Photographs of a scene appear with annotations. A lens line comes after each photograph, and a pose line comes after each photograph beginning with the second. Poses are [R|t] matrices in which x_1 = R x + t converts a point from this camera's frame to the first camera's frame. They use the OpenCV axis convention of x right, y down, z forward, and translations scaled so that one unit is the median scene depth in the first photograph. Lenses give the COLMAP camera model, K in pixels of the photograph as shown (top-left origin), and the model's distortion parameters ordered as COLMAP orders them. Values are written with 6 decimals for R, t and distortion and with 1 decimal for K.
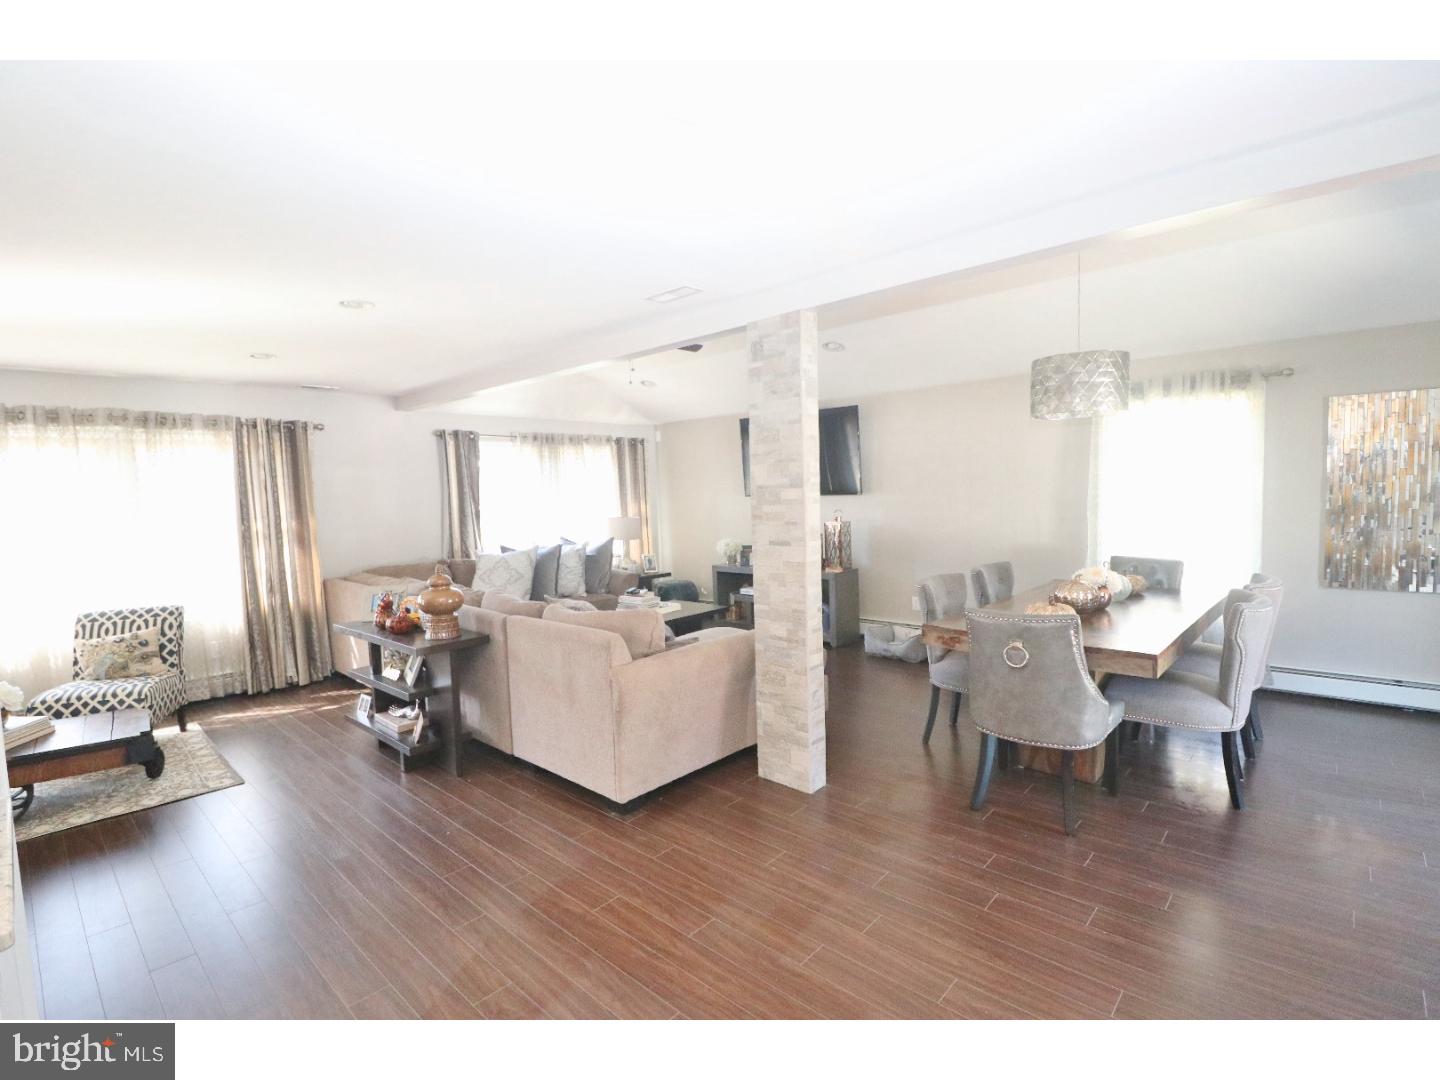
lens RADIAL K [[670.5, 0, 712.5], [0, 670.5, 539.8], [0, 0, 1]] dist [-0.012810, -0.005341]
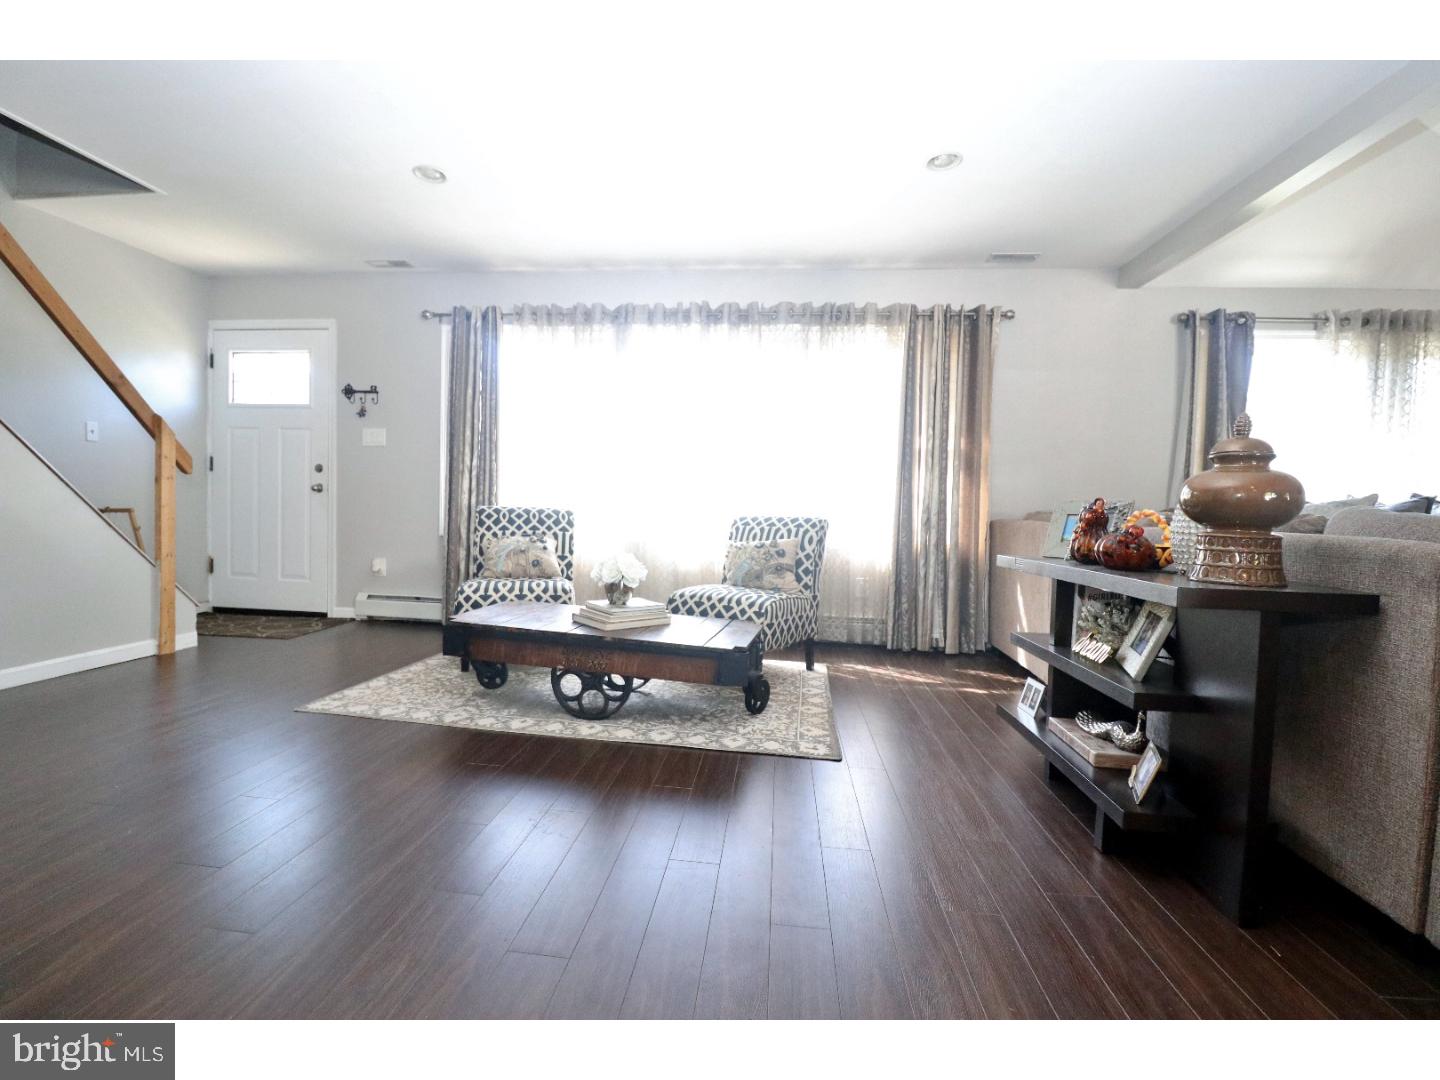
lens RADIAL K [[670.5, 0, 708.3], [0, 670.5, 538.9], [0, 0, 1]] dist [-0.012810, -0.005341]
pose [[0.590404, 0.084498, -0.802672, -0.227569], [-0.101461, 0.994386, 0.030050, 0.119369], [0.800705, 0.063698, 0.595663, 0.409539]]
